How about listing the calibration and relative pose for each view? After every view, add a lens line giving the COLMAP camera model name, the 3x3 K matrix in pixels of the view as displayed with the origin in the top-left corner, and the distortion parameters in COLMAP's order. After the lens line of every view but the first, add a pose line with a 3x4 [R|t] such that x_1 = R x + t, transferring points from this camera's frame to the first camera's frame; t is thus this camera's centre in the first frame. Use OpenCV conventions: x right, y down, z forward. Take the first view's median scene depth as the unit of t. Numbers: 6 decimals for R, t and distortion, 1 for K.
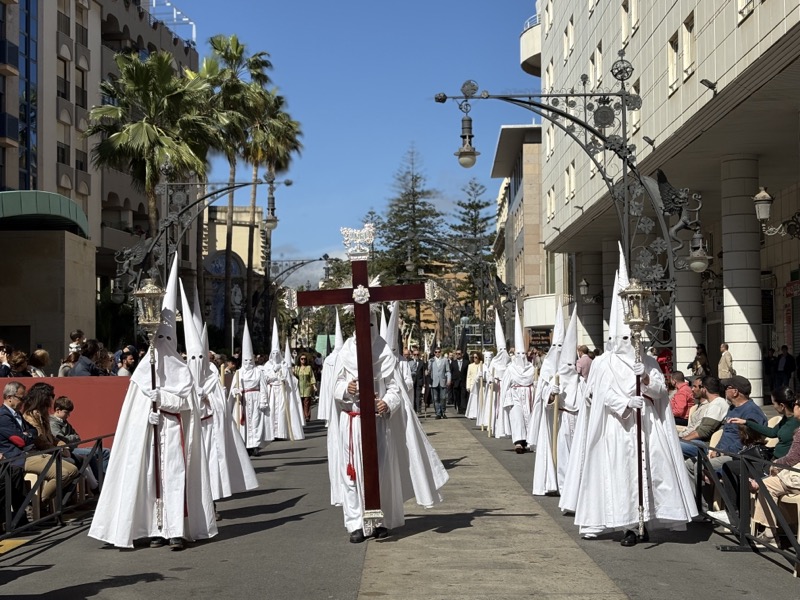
lens RADIAL K [[1285.4, 0, 411.6], [0, 1285.4, 306.1], [0, 0, 1]] dist [0.114886, 0.000000]
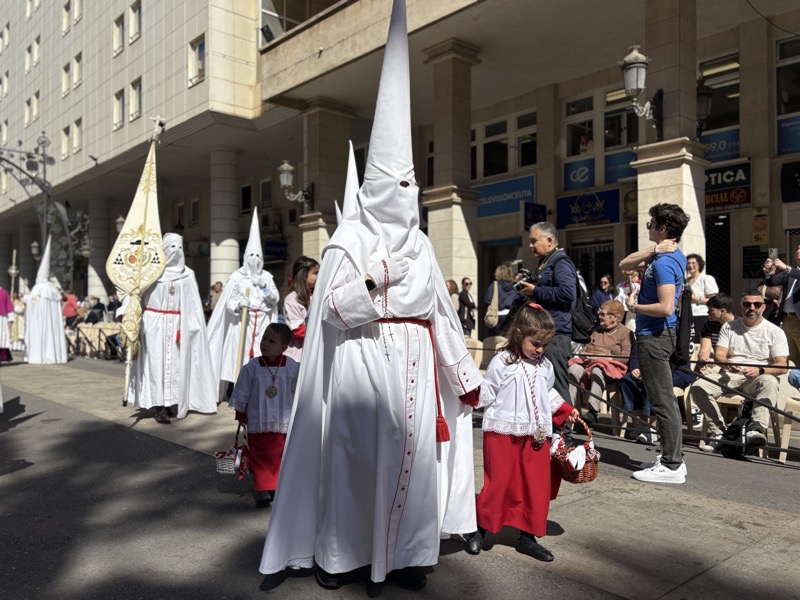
lens RADIAL K [[667.7, 0, 408.1], [0, 667.7, 305.3], [0, 0, 1]] dist [0.040548, -0.030910]
pose [[0.745237, 0.023127, 0.666398, -0.066951], [-0.043489, 0.998956, 0.013966, 0.008609], [-0.665380, -0.039389, 0.745465, -0.041398]]
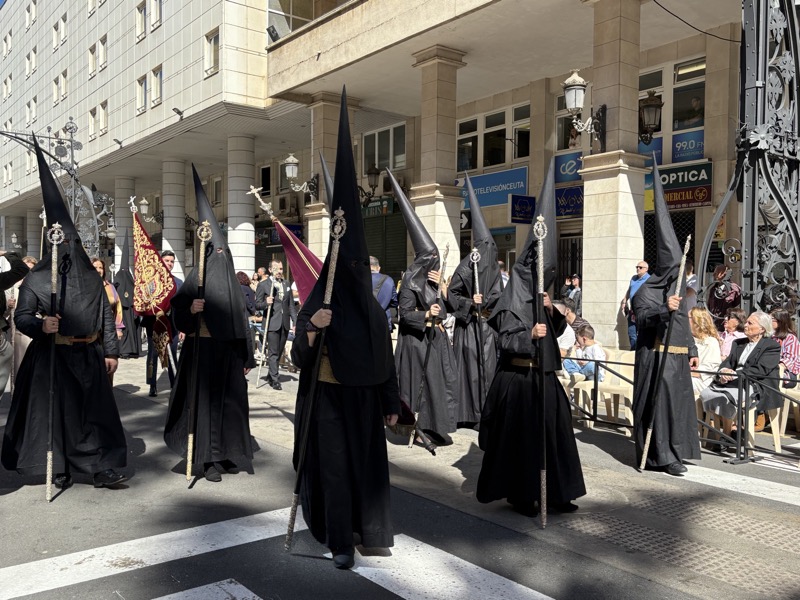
lens RADIAL K [[741.5, 0, 405.6], [0, 741.5, 307.8], [0, 0, 1]] dist [0.027952, 0.000000]
pose [[0.794304, 0.007086, 0.607479, -0.088369], [-0.050128, 0.997287, 0.053911, -0.004113], [-0.605449, -0.073273, 0.792504, -0.136460]]
